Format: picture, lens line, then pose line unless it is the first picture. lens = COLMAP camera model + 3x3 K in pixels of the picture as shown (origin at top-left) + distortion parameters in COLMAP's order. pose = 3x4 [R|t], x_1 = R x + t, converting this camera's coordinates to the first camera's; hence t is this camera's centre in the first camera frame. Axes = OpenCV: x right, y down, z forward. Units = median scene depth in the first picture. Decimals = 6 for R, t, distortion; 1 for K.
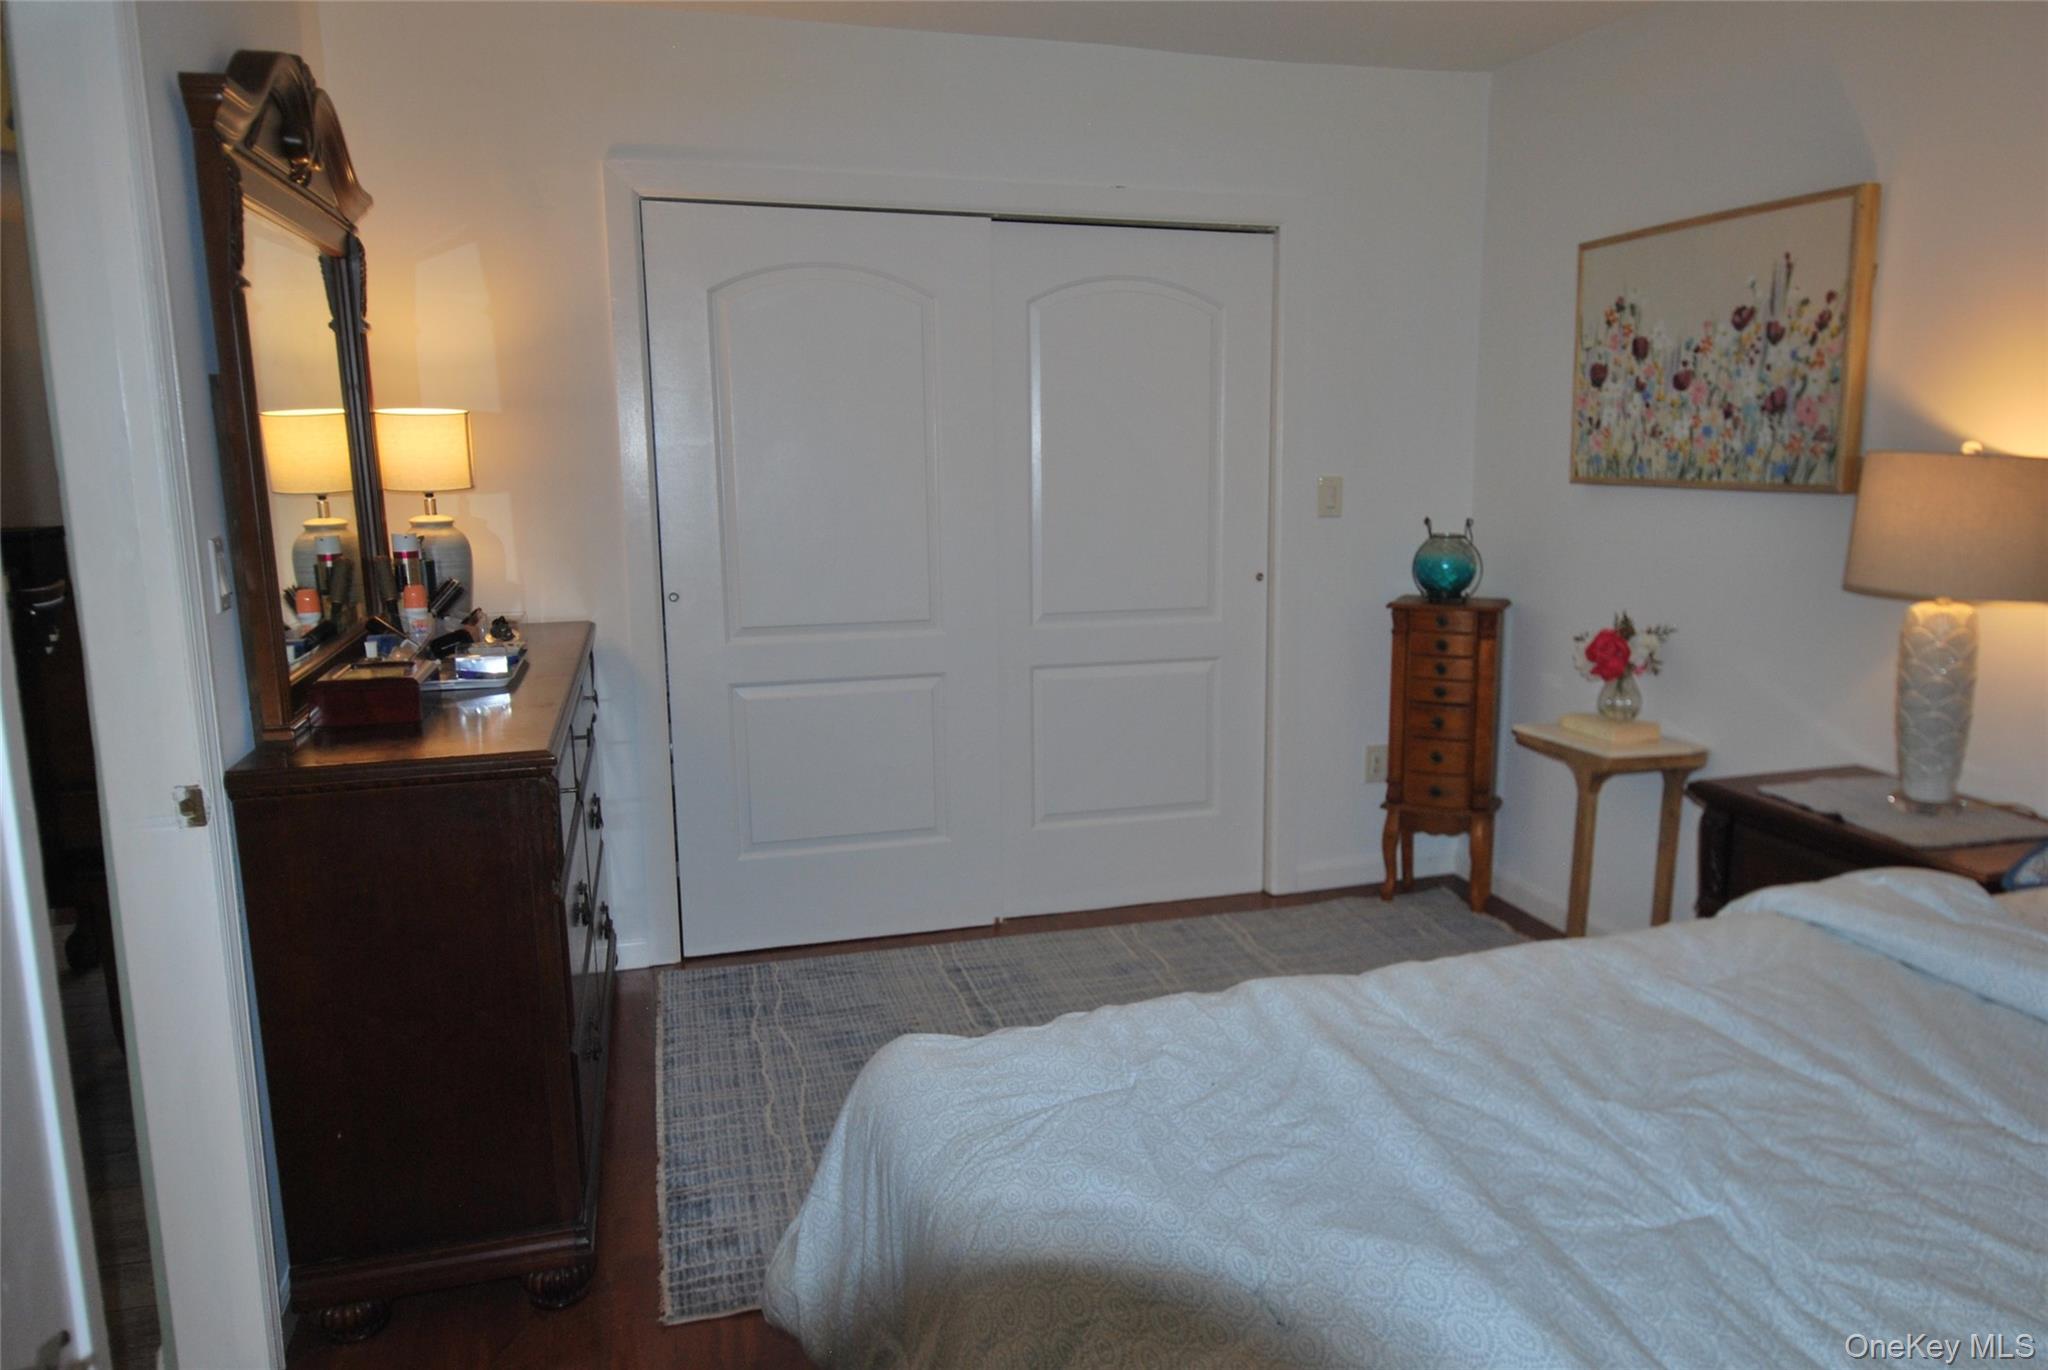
lens RADIAL K [[1415.4, 0, 1101.1], [0, 1415.4, 694.5], [0, 0, 1]] dist [0.016421, -0.027292]
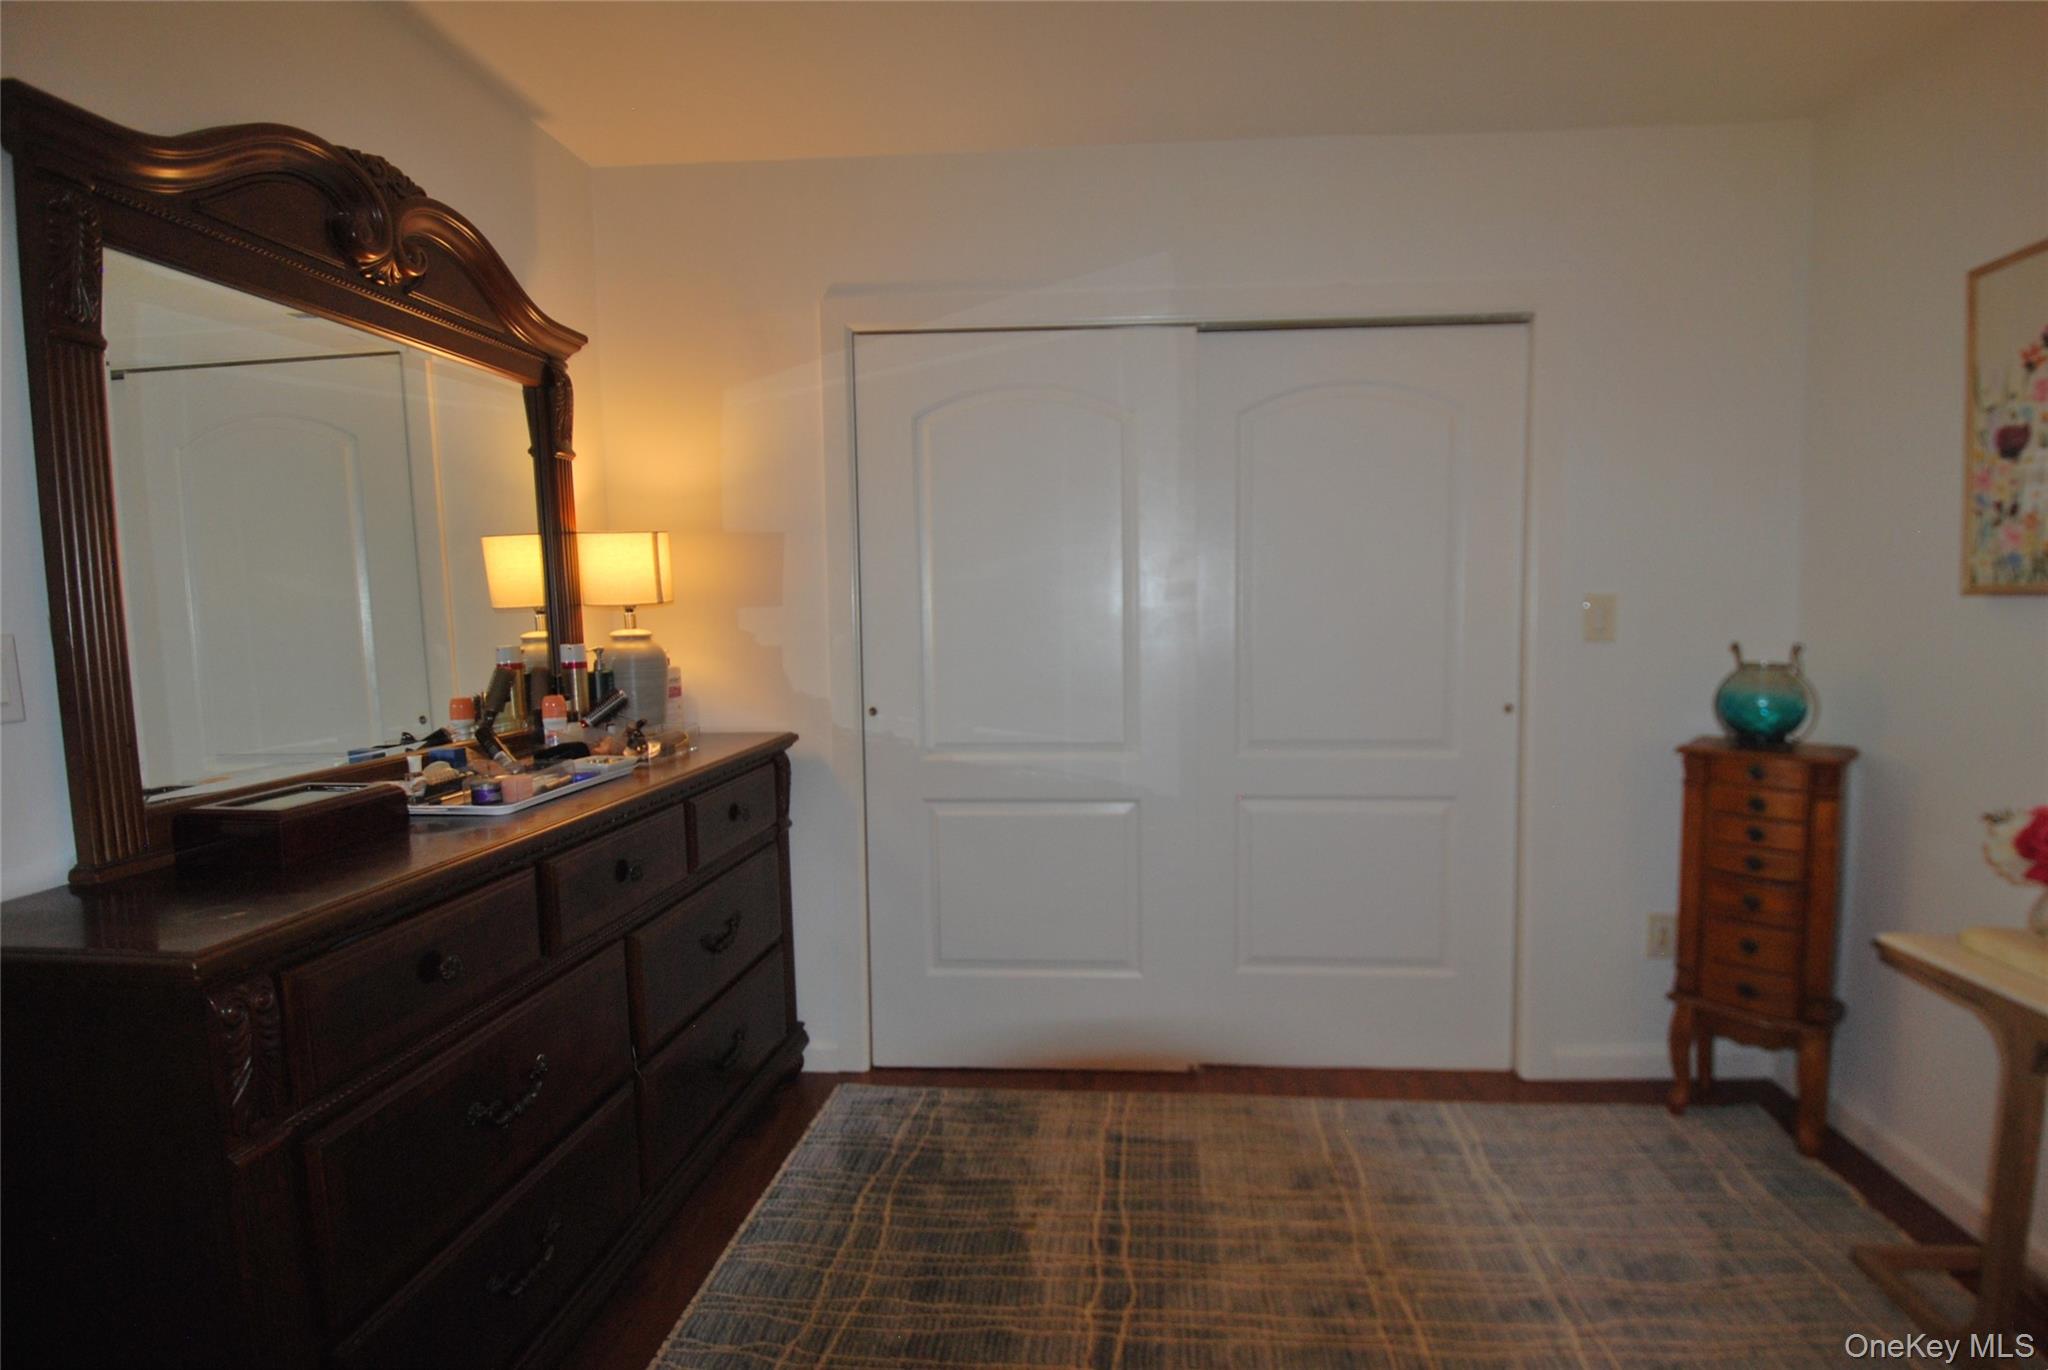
lens RADIAL K [[937.5, 0, 1091.6], [0, 937.5, 677.5], [0, 0, 1]] dist [0.014998, -0.025502]
pose [[0.933733, 0.020453, -0.357384, 0.096290], [-0.054730, 0.994786, -0.086060, -0.046655], [0.353760, 0.099916, 0.929984, 0.450734]]
